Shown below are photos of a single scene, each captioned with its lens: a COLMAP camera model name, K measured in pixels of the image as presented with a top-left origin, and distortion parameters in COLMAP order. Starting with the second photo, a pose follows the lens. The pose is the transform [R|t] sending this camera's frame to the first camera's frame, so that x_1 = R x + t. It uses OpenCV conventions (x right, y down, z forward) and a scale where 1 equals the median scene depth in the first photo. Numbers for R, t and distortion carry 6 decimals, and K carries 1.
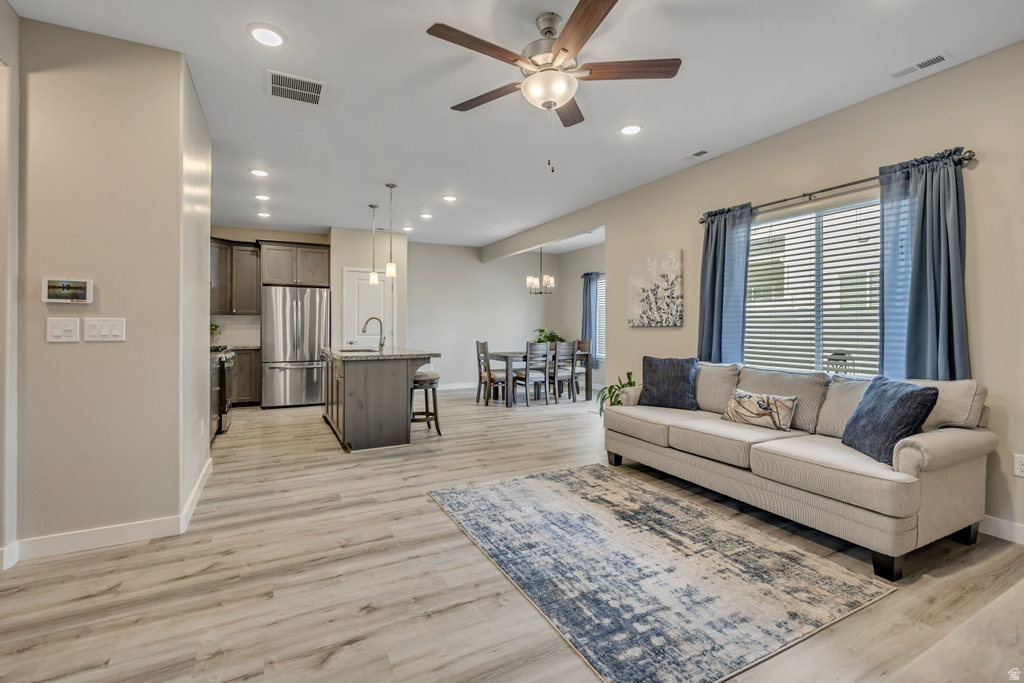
lens RADIAL K [[455.9, 0, 512.7], [0, 455.9, 335.1], [0, 0, 1]] dist [-0.002368, 0.001767]
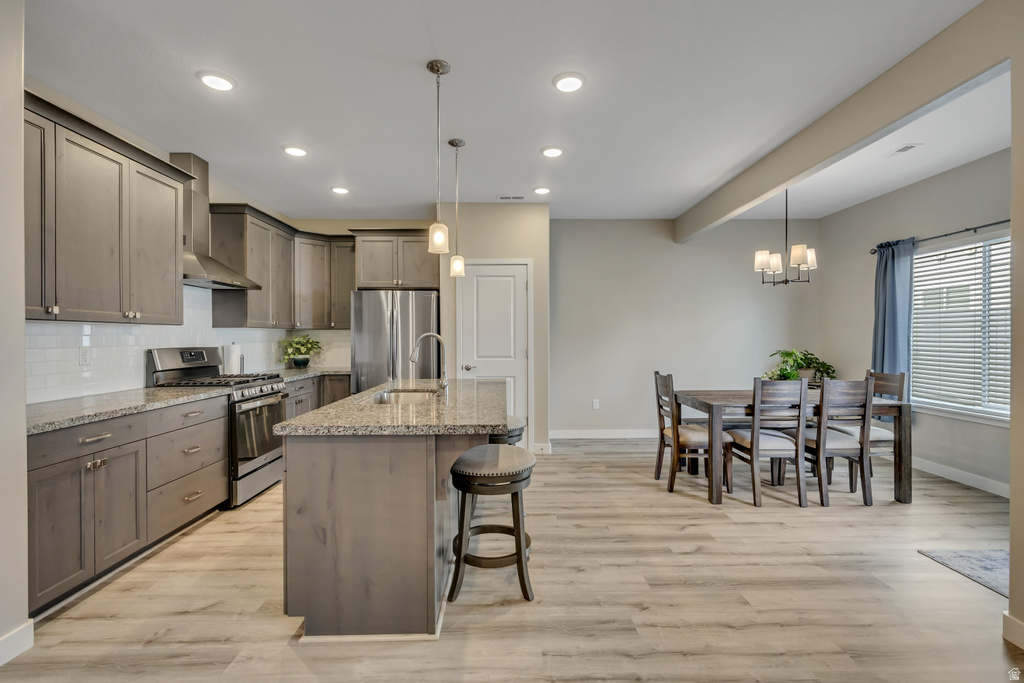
lens RADIAL K [[455.9, 0, 510.6], [0, 455.9, 339.4], [0, 0, 1]] dist [-0.002368, 0.001767]
pose [[0.890259, 0.000469, -0.455454, 0.041950], [-0.005656, 0.999934, -0.010027, -0.042120], [0.455419, 0.011503, 0.890203, 0.871538]]
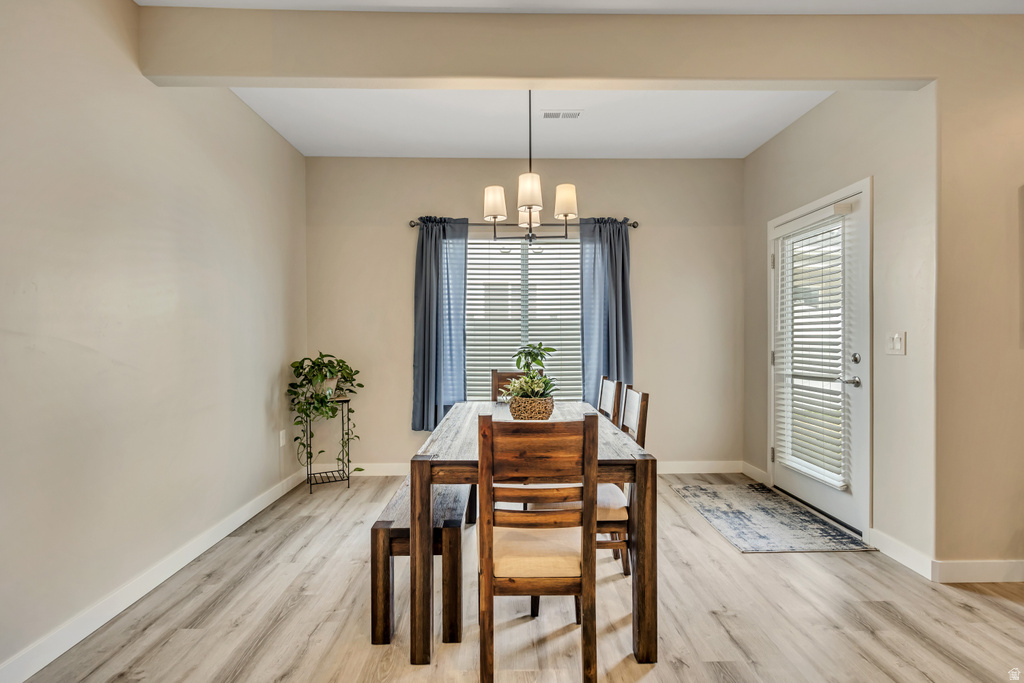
lens RADIAL K [[455.9, 0, 511.8], [0, 455.9, 348.3], [0, 0, 1]] dist [-0.002368, 0.001767]
pose [[0.449524, -0.018847, 0.893069, -0.529442], [0.015580, 0.999791, 0.013257, -0.034808], [-0.893132, 0.007955, 0.449724, 1.927403]]
